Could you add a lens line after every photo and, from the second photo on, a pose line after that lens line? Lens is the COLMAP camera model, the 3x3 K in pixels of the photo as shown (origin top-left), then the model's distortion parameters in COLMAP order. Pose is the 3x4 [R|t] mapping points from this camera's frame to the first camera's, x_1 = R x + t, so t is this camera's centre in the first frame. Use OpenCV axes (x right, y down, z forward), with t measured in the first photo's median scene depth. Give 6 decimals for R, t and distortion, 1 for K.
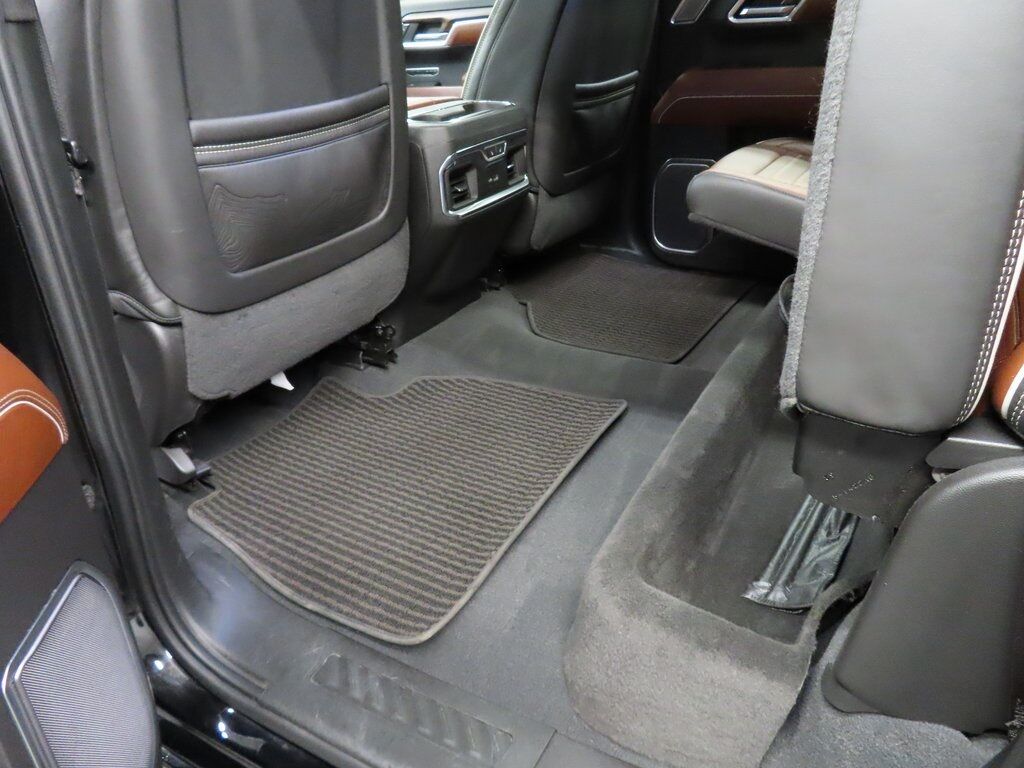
lens RADIAL K [[732.4, 0, 512.8], [0, 732.4, 382.5], [0, 0, 1]] dist [-0.014601, 0.008085]
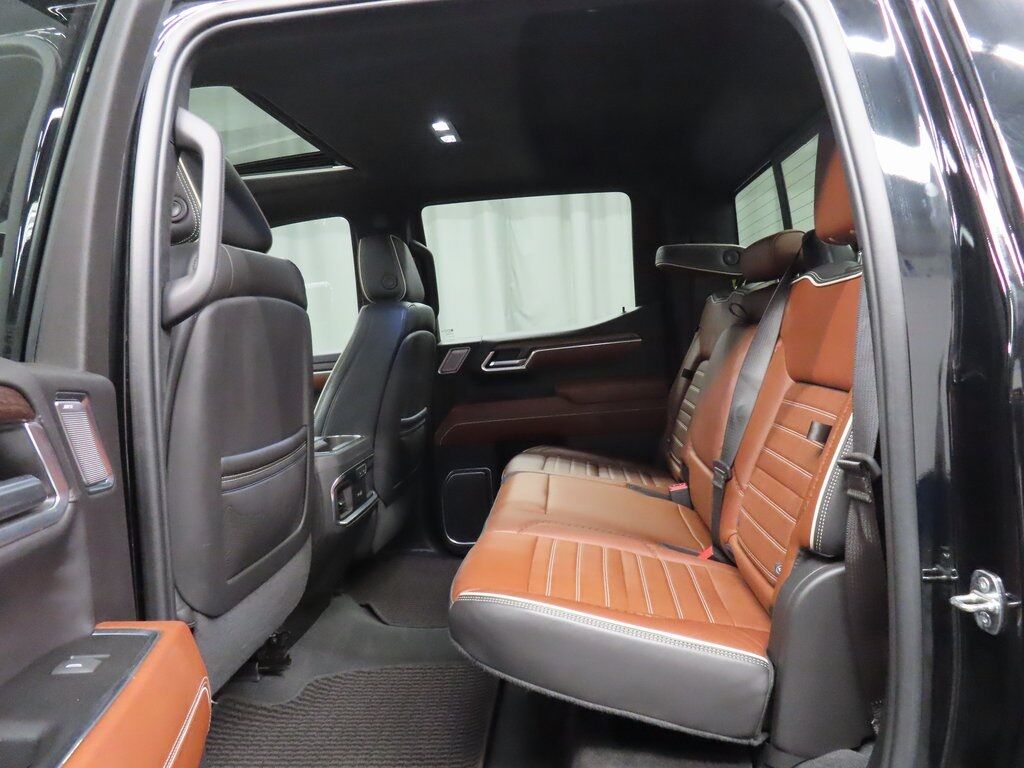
lens RADIAL K [[732.4, 0, 512.8], [0, 732.4, 382.5], [0, 0, 1]] dist [-0.014601, 0.008085]
pose [[0.903917, -0.041759, 0.425664, -0.304546], [0.218896, 0.900174, -0.376526, 0.071643], [-0.367448, 0.433524, 0.822824, -0.183749]]
